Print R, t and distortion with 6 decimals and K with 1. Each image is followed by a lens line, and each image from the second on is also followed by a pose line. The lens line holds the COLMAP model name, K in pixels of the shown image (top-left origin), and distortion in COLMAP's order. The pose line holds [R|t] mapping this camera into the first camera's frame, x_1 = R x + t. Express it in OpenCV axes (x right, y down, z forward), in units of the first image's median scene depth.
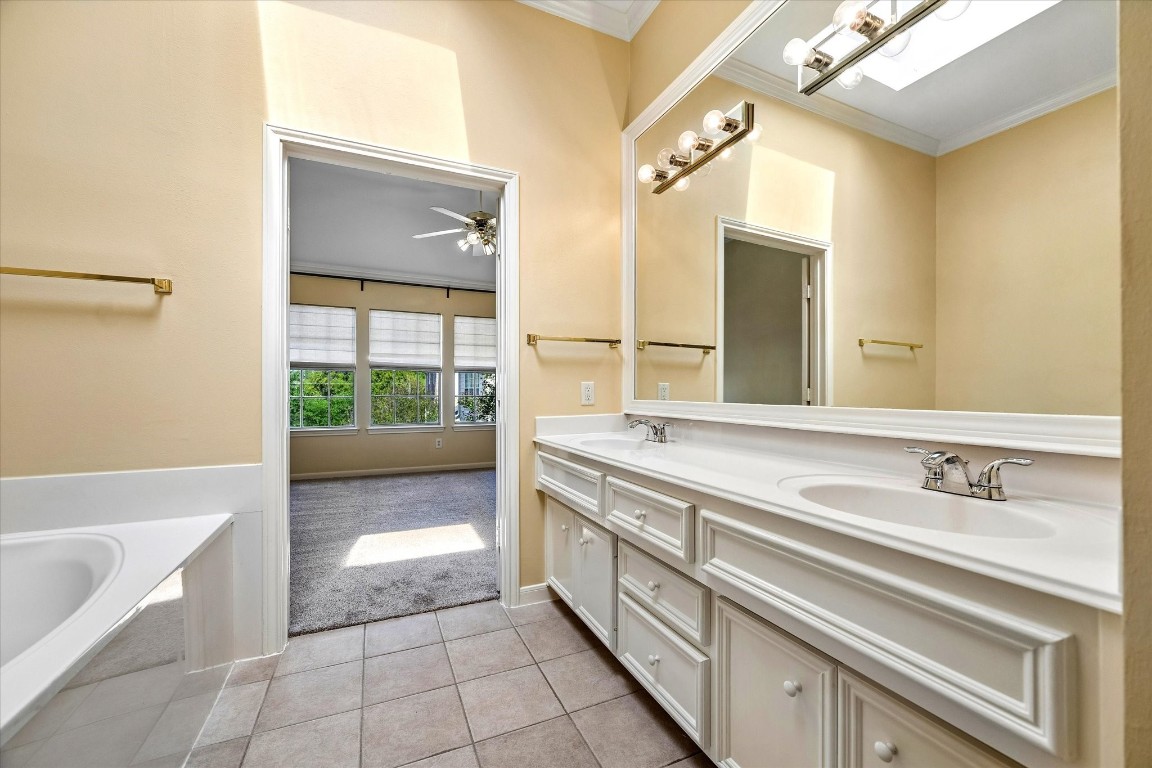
lens RADIAL K [[446.4, 0, 575.3], [0, 446.4, 392.7], [0, 0, 1]] dist [0.000037, -0.000088]
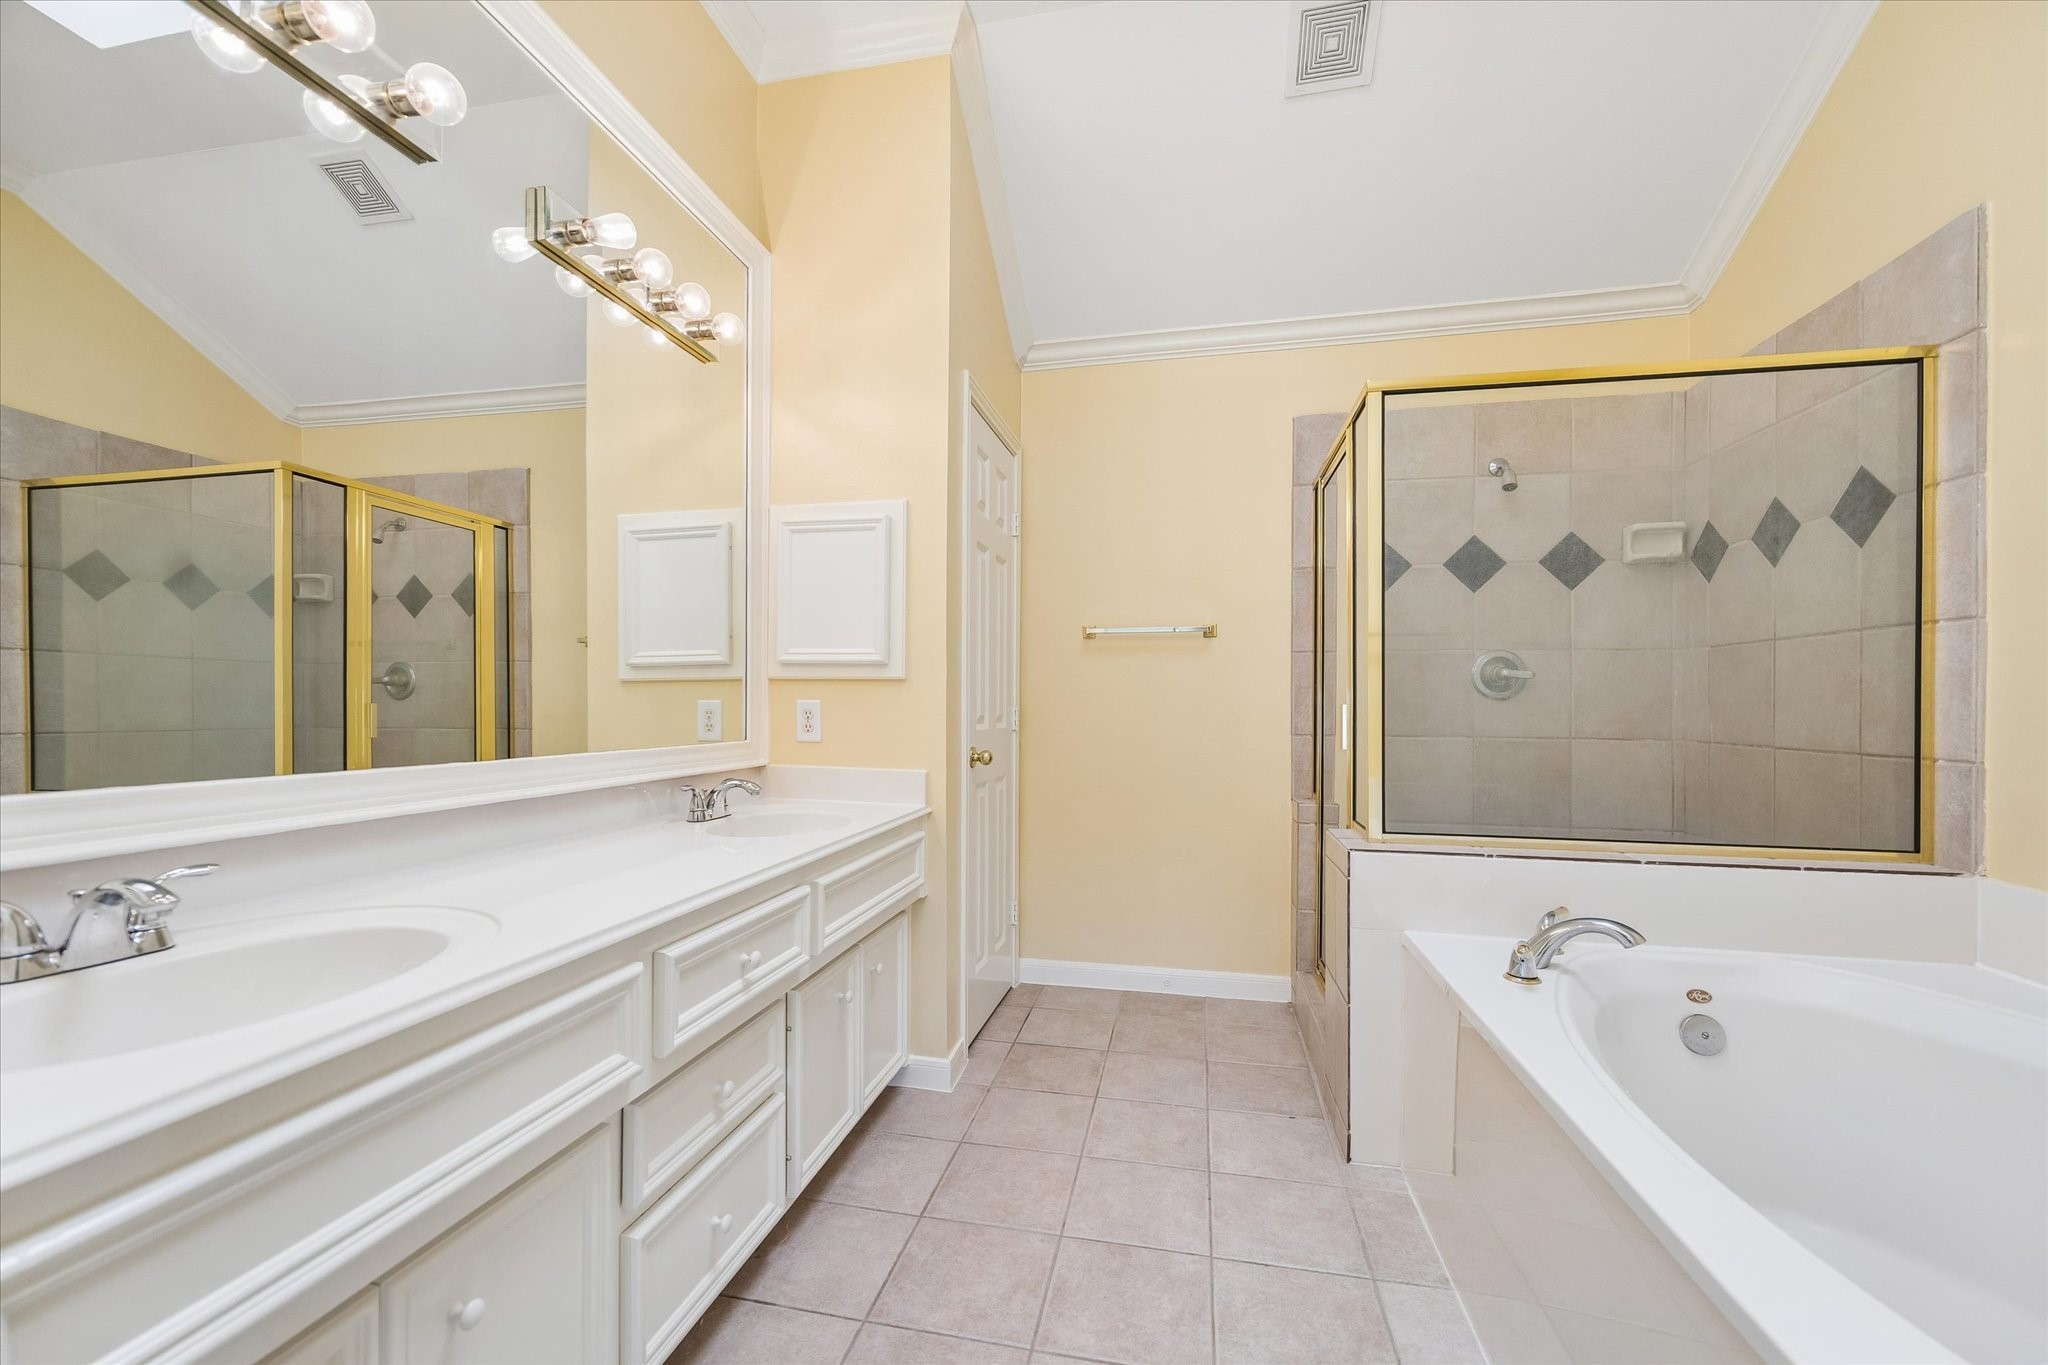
lens RADIAL K [[793.5, 0, 1030.3], [0, 793.5, 699.8], [0, 0, 1]] dist [0.000037, -0.000088]
pose [[-0.804430, 0.000371, 0.594047, -0.545957], [-0.003761, 0.999977, -0.005717, -0.038233], [-0.594035, -0.006833, -0.804410, 1.187314]]
